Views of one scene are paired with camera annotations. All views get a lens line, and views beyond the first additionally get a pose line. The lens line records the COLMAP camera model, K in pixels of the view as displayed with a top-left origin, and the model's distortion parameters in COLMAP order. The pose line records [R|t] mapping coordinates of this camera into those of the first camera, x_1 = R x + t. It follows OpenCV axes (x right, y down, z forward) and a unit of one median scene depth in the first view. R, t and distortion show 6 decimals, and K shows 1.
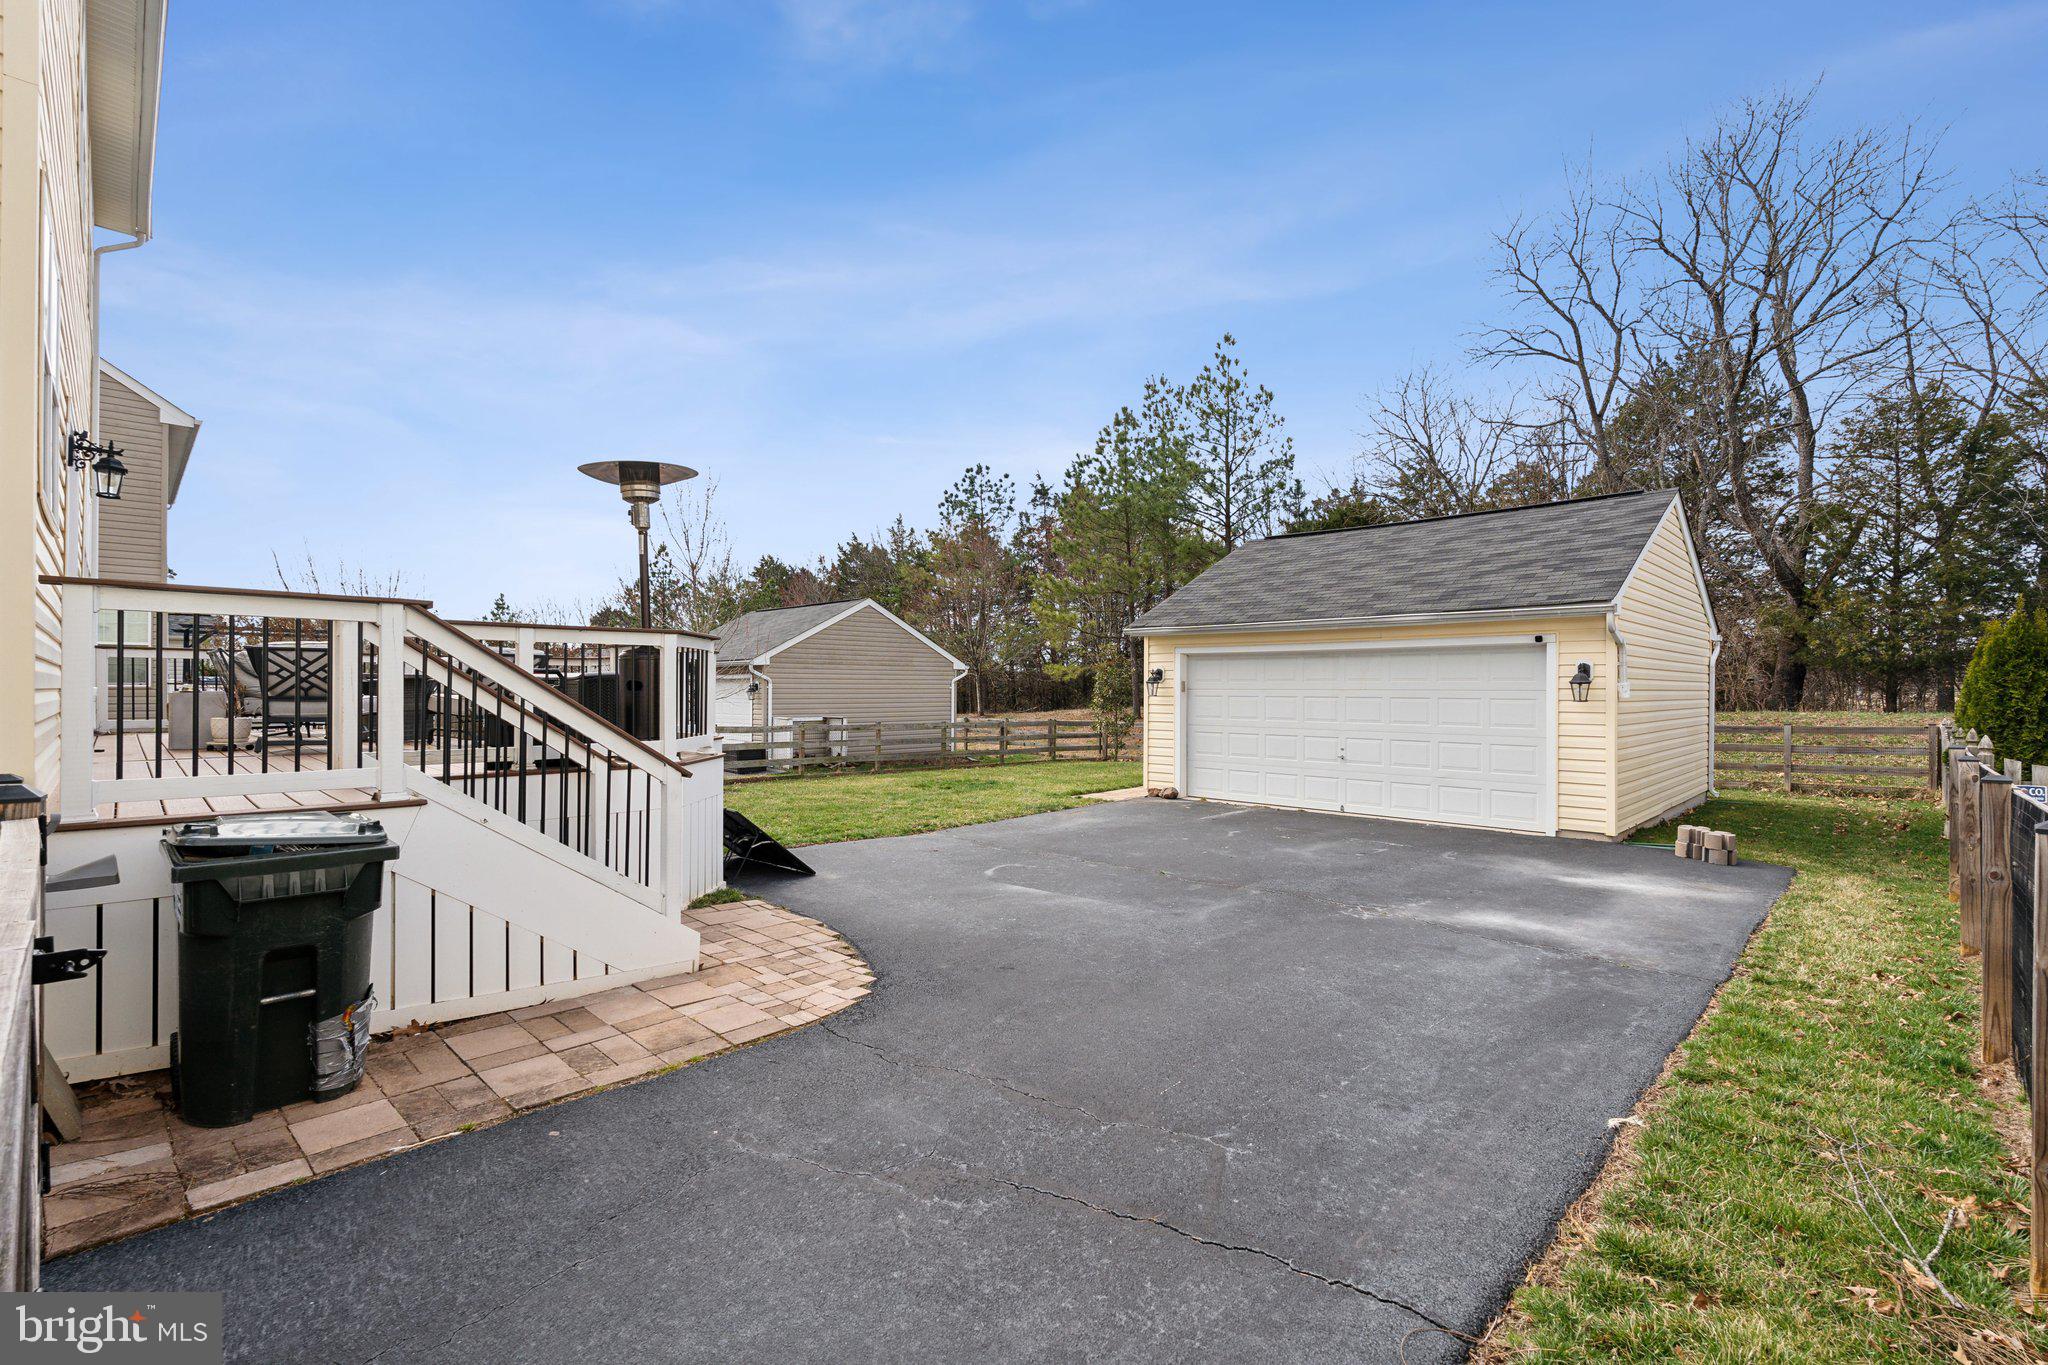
lens RADIAL K [[908.3, 0, 1024.0], [0, 908.3, 682.5], [0, 0, 1]] dist [-0.000670, -0.000017]
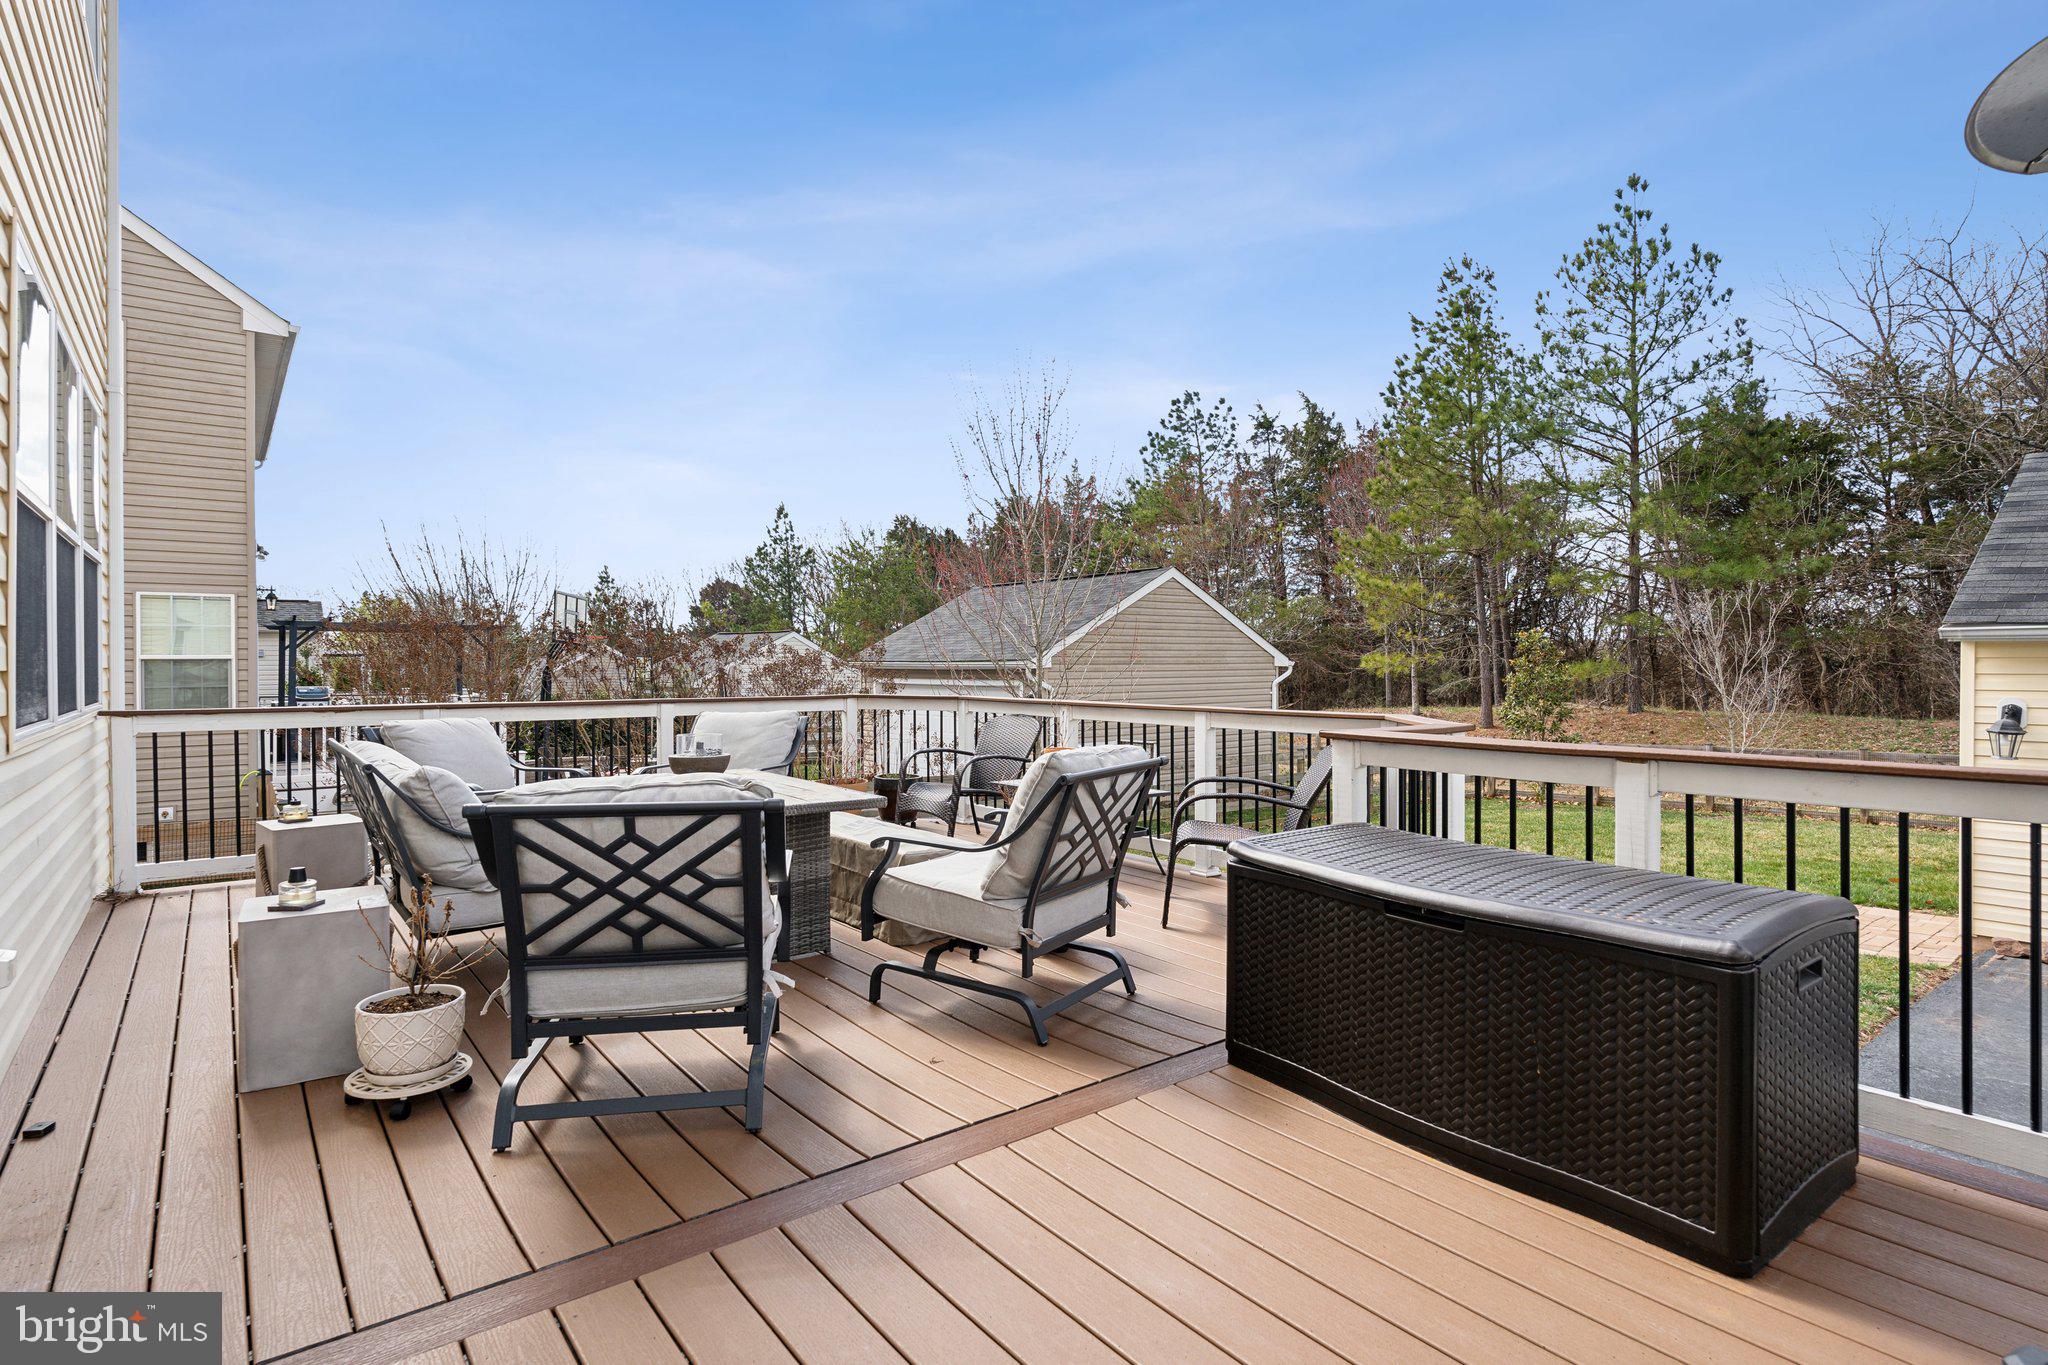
lens RADIAL K [[1042.3, 0, 1025.7], [0, 1042.3, 648.6], [0, 0, 1]] dist [0.012931, -0.000067]
pose [[0.991938, -0.007784, -0.126489, -0.090821], [0.006765, 0.999941, -0.008488, -0.012456], [0.126547, 0.007564, 0.991932, 0.098256]]
